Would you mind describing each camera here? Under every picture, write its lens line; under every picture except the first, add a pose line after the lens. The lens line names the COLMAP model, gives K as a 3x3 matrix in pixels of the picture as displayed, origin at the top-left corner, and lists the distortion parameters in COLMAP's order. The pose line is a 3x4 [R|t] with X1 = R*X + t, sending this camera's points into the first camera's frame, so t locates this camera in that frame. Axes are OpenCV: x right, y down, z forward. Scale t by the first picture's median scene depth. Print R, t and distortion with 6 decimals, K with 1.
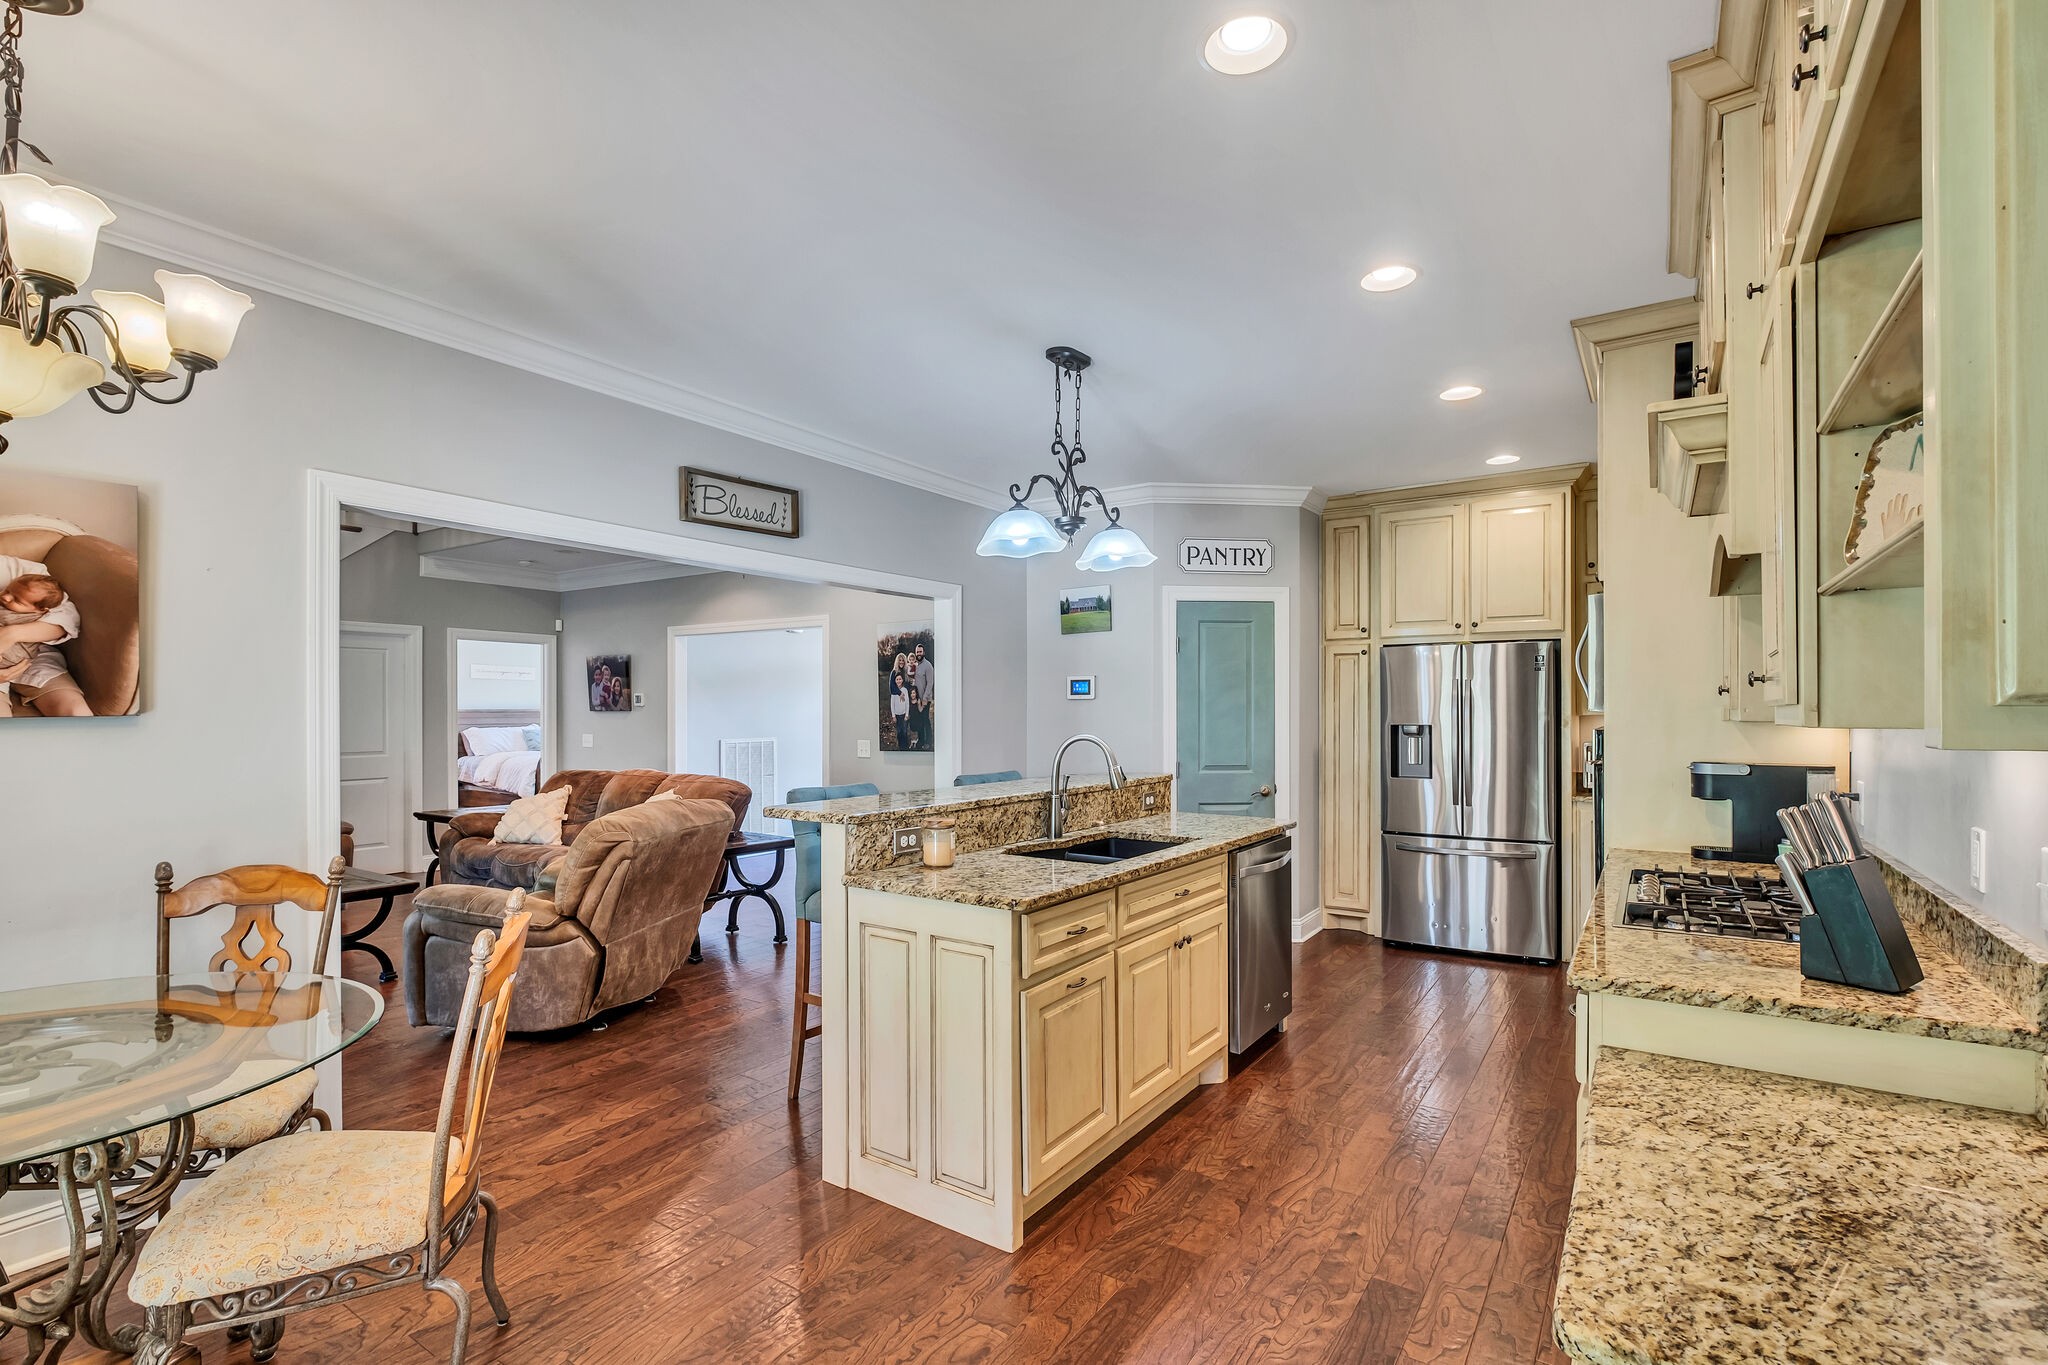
lens RADIAL K [[923.4, 0, 1033.3], [0, 923.4, 707.1], [0, 0, 1]] dist [-0.001179, -0.000909]
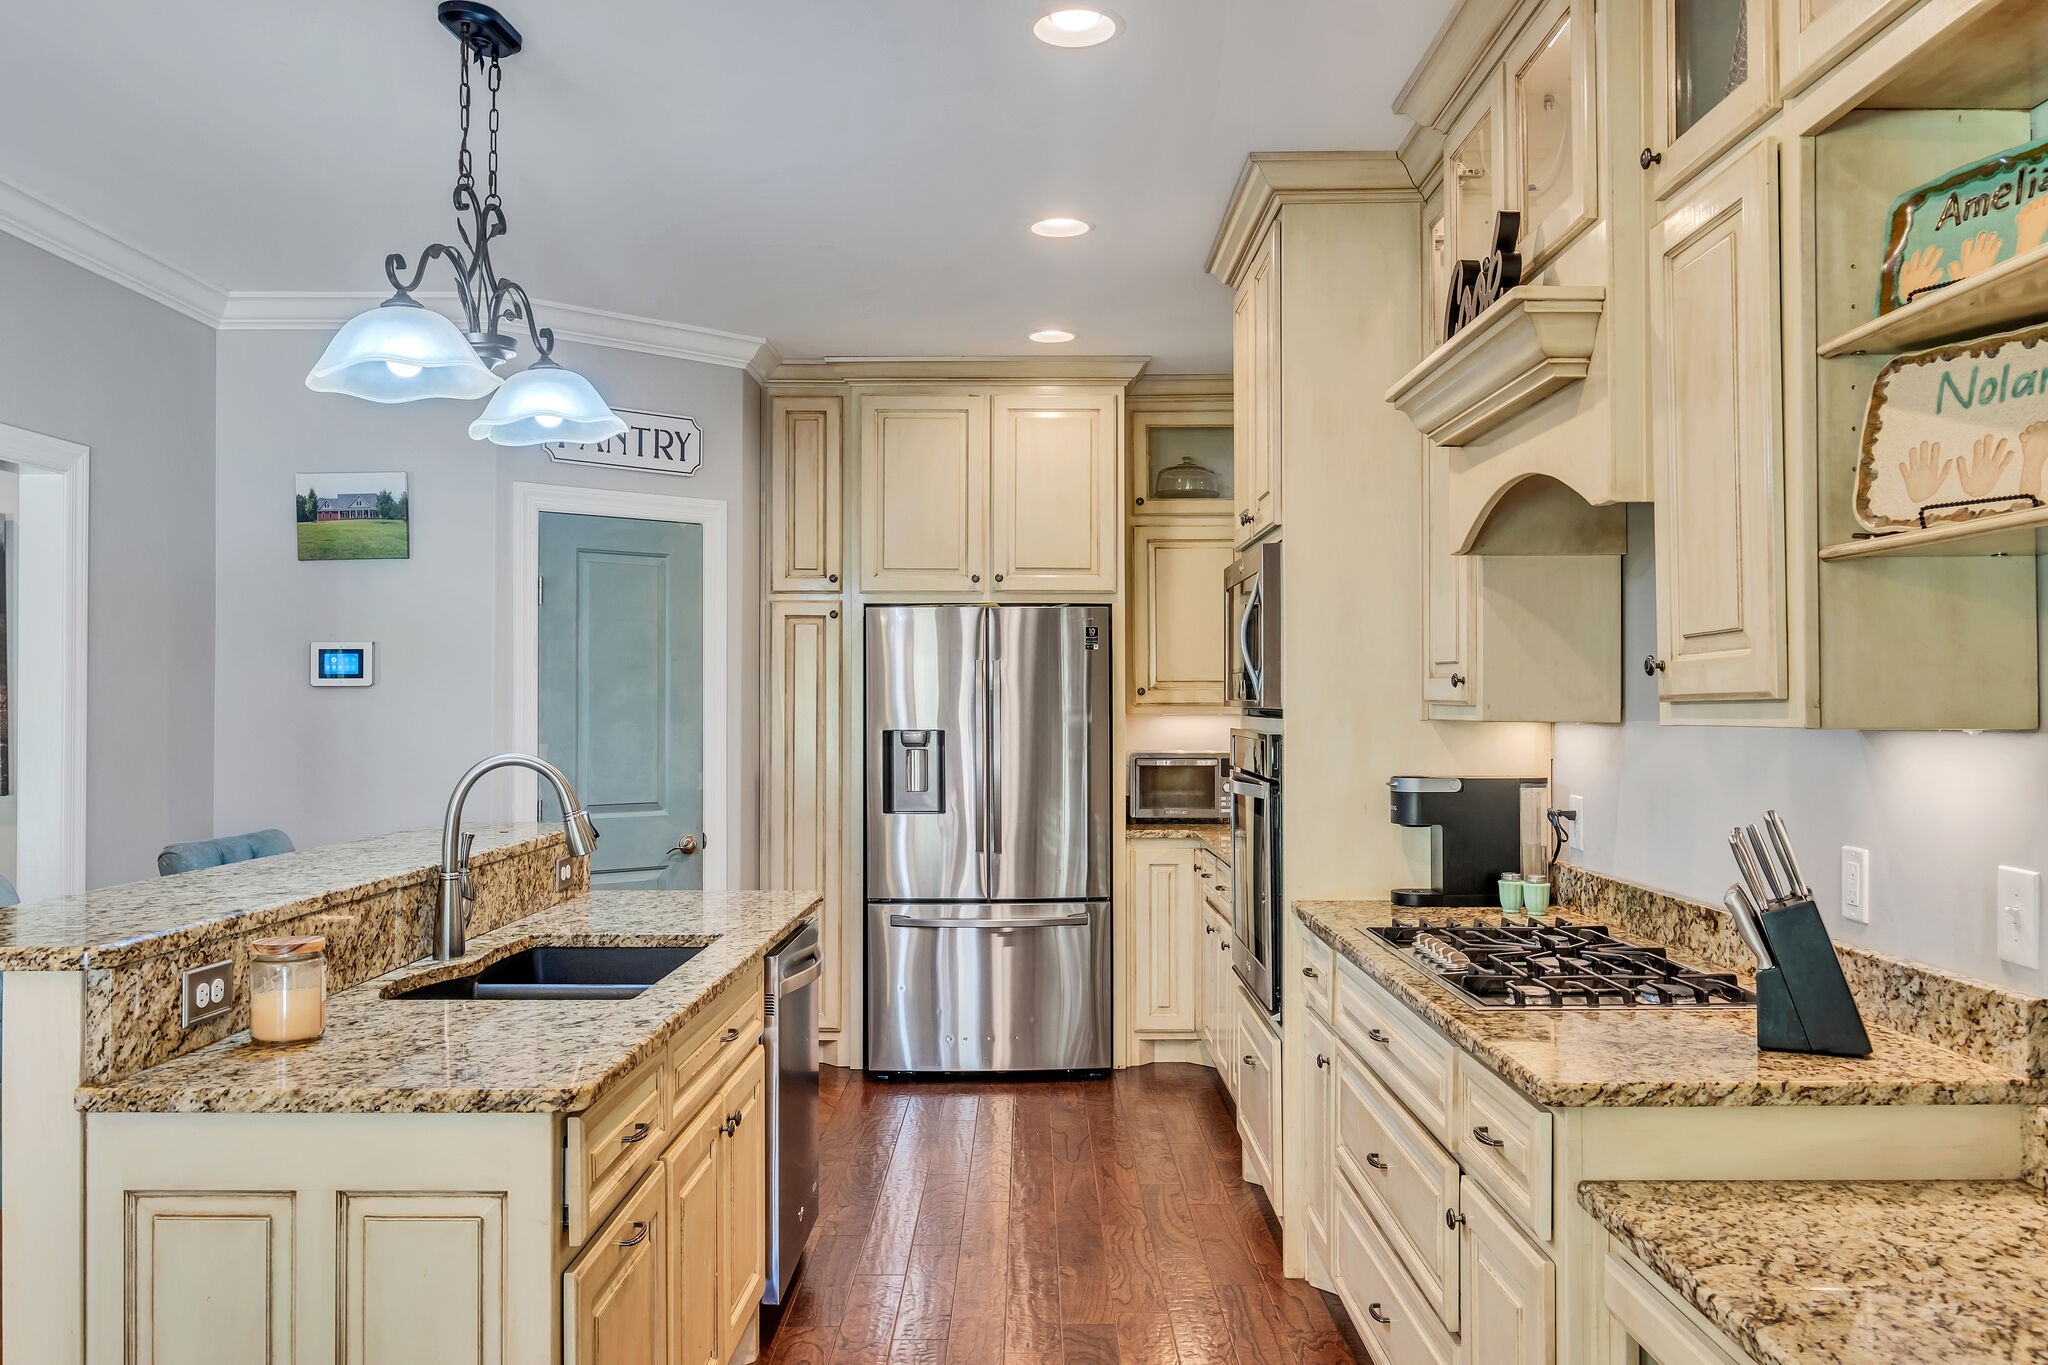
lens RADIAL K [[1525.4, 0, 1024.0], [0, 1525.4, 682.5], [0, 0, 1]] dist [0.004824, 0.003724]
pose [[0.833887, 0.008535, 0.551869, -0.189859], [-0.001460, 0.999911, -0.013259, 0.000483], [-0.551933, 0.010251, 0.833825, 0.126444]]
